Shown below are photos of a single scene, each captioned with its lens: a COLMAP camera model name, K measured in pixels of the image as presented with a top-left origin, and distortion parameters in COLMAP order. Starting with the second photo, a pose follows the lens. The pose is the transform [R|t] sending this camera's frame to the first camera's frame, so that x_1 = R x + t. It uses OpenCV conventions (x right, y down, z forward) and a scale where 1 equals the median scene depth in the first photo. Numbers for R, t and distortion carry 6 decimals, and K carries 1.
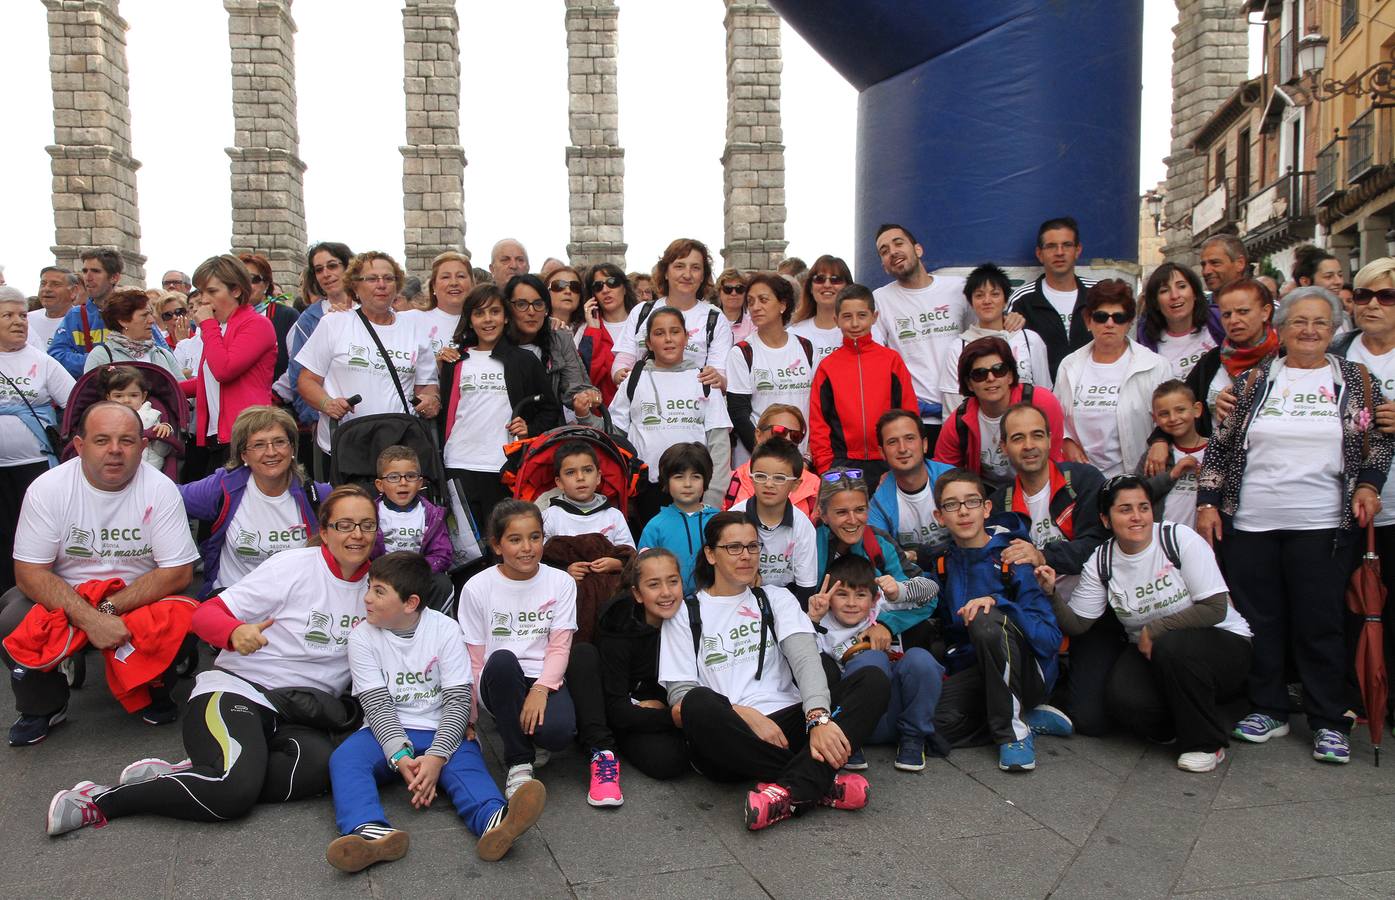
lens RADIAL K [[1344.0, 0, 689.7], [0, 1344.0, 429.0], [0, 0, 1]] dist [0.080656, 0.000000]
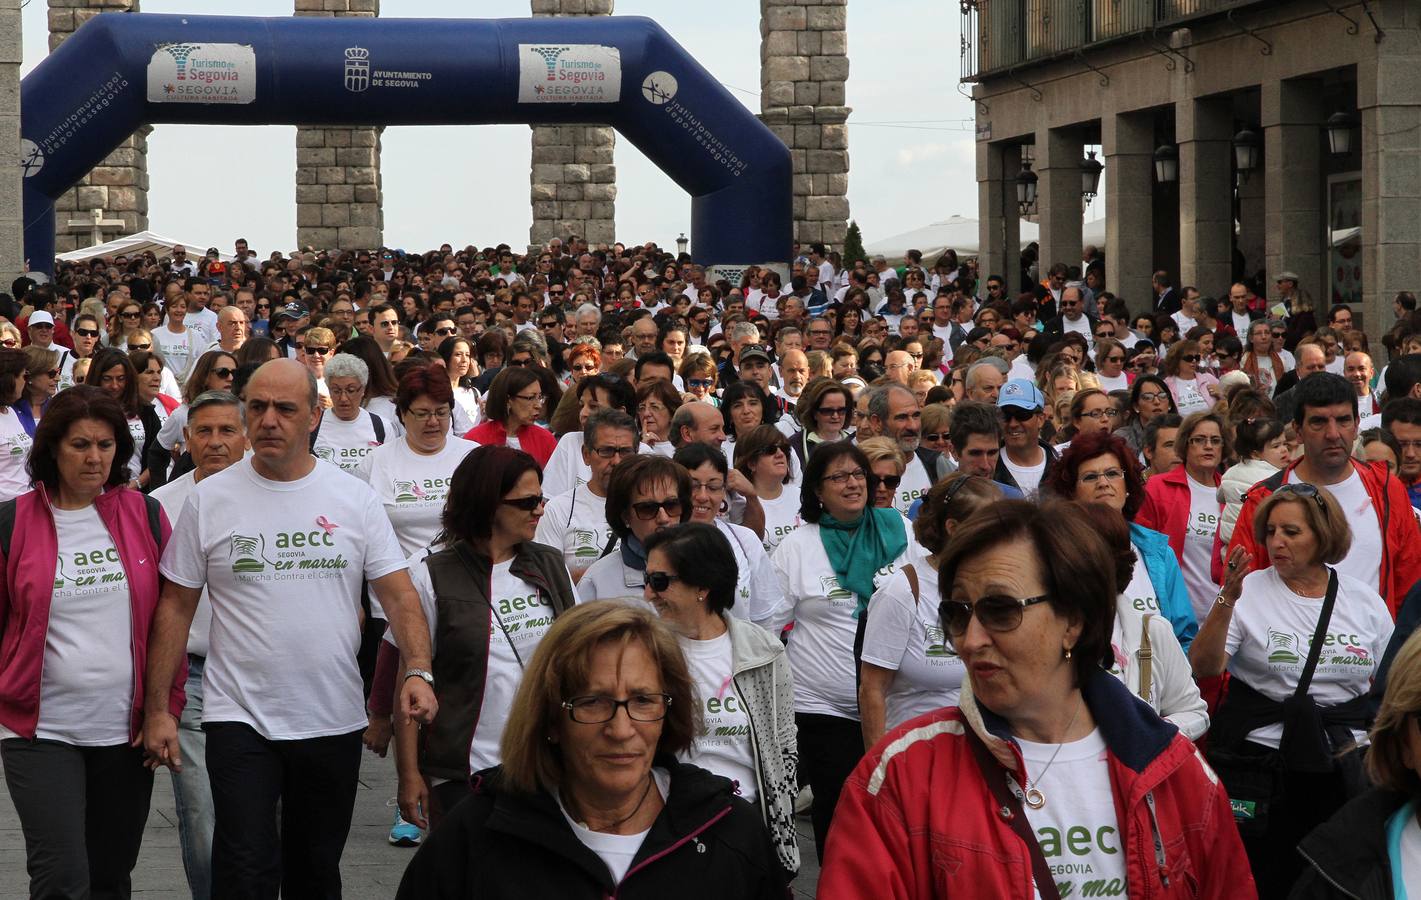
lens RADIAL K [[3602.8, 0, 747.2], [0, 3602.8, 394.9], [0, 0, 1]] dist [0.265599, 0.000000]
pose [[0.999844, 0.008433, -0.015510, 0.050865], [-0.008665, 0.999851, -0.014962, 0.035046], [0.015382, 0.015095, 0.999768, -0.841484]]
